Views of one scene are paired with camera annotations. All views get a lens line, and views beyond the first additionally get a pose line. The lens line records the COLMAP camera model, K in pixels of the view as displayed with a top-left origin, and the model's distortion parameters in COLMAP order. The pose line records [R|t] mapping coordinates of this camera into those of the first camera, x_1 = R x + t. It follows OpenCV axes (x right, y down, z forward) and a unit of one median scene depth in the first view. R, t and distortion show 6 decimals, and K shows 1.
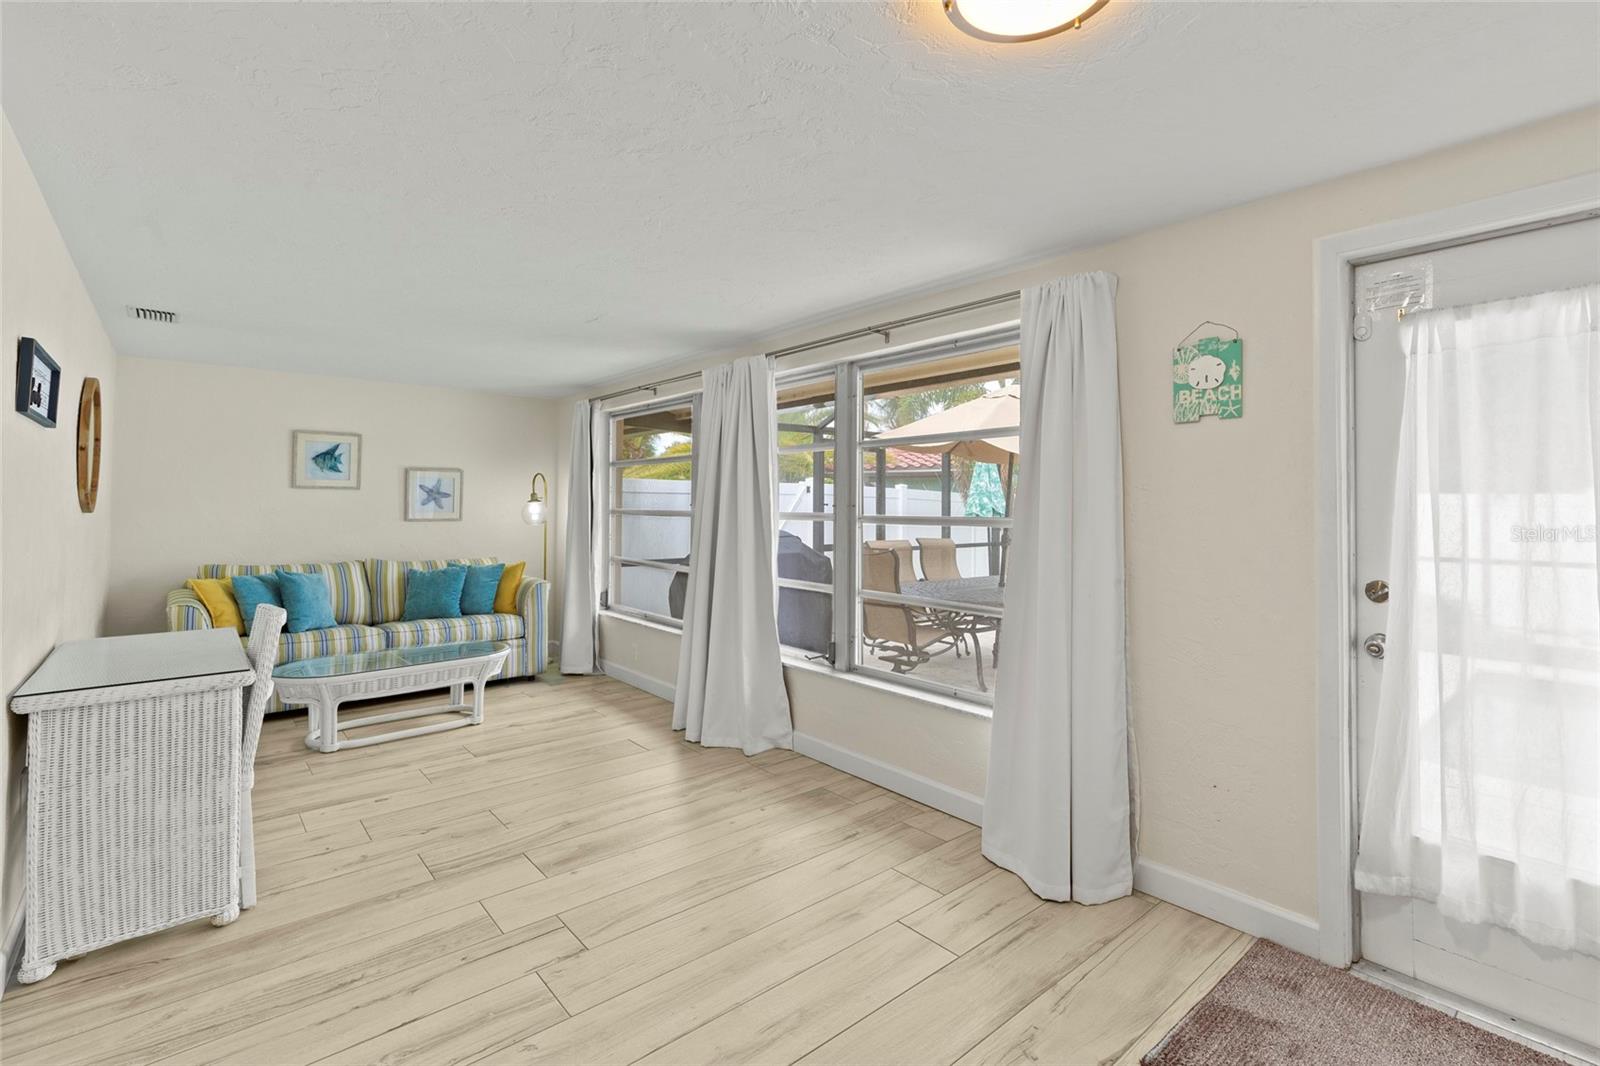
lens RADIAL K [[732.4, 0, 799.6], [0, 732.4, 502.3], [0, 0, 1]] dist [0.001711, 0.000392]
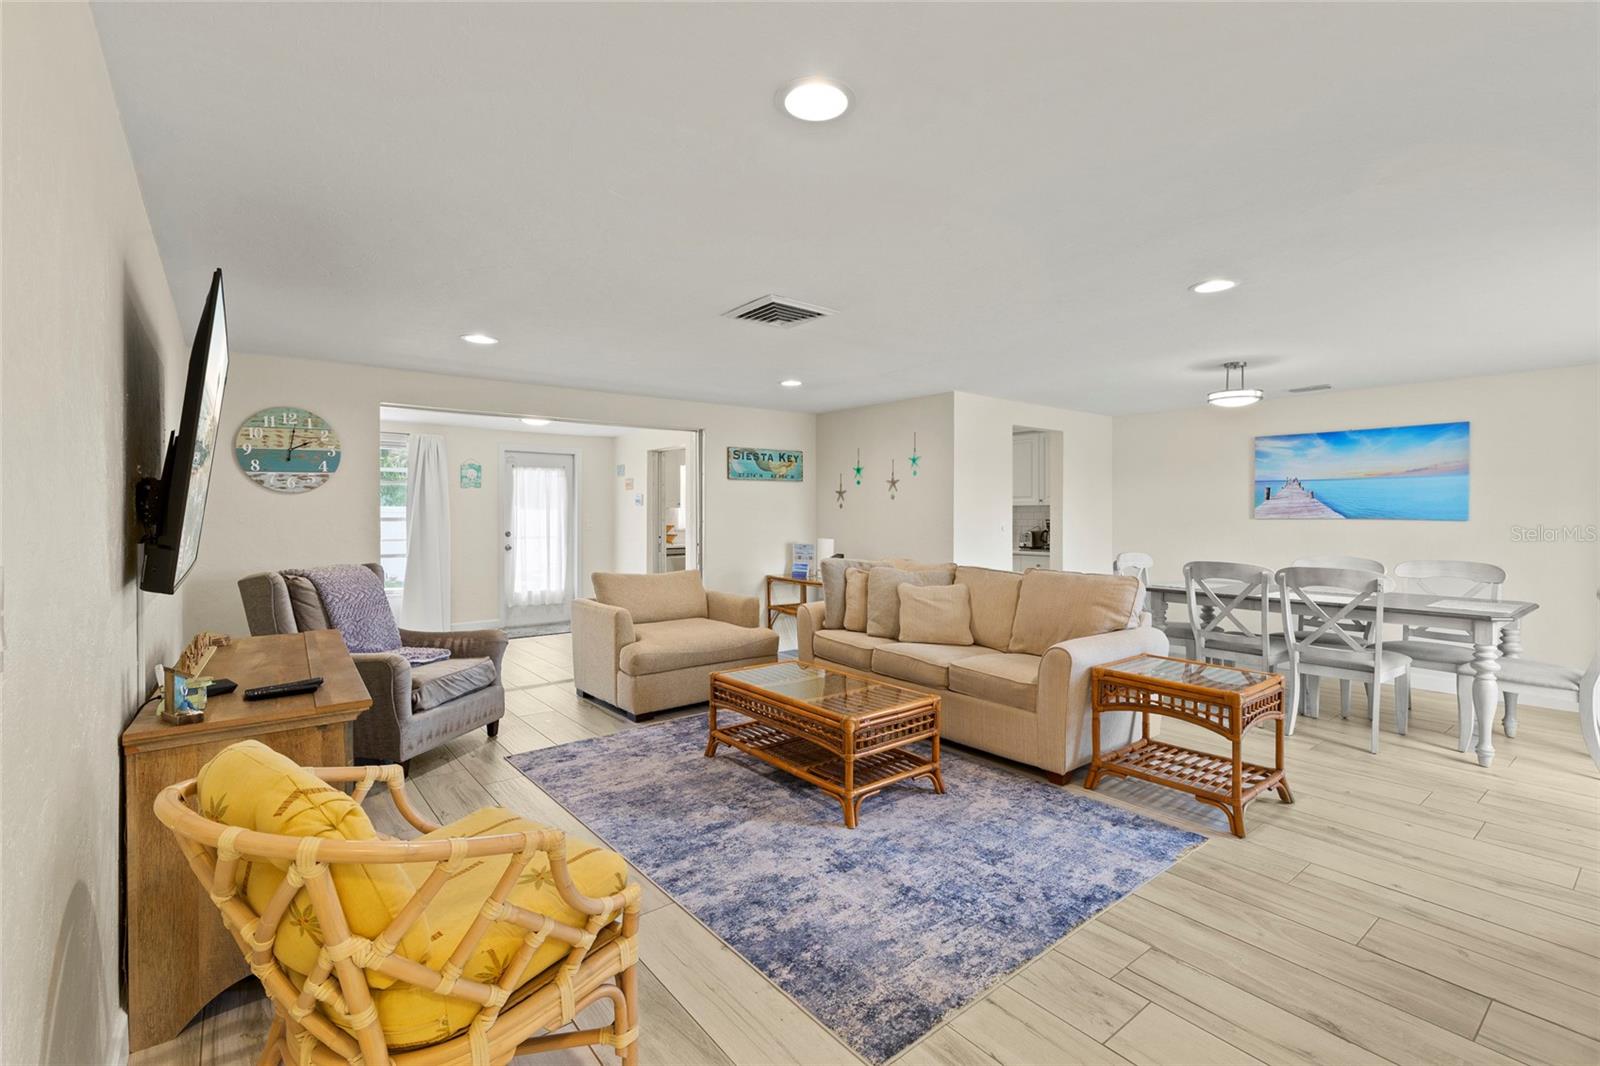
lens RADIAL K [[732.4, 0, 799.6], [0, 732.4, 502.3], [0, 0, 1]] dist [0.001711, 0.000392]
pose [[0.028988, 0.004359, 0.999570, -3.178865], [-0.007418, 0.999964, -0.004146, -0.047121], [-0.999552, -0.007294, 0.029019, -0.709596]]
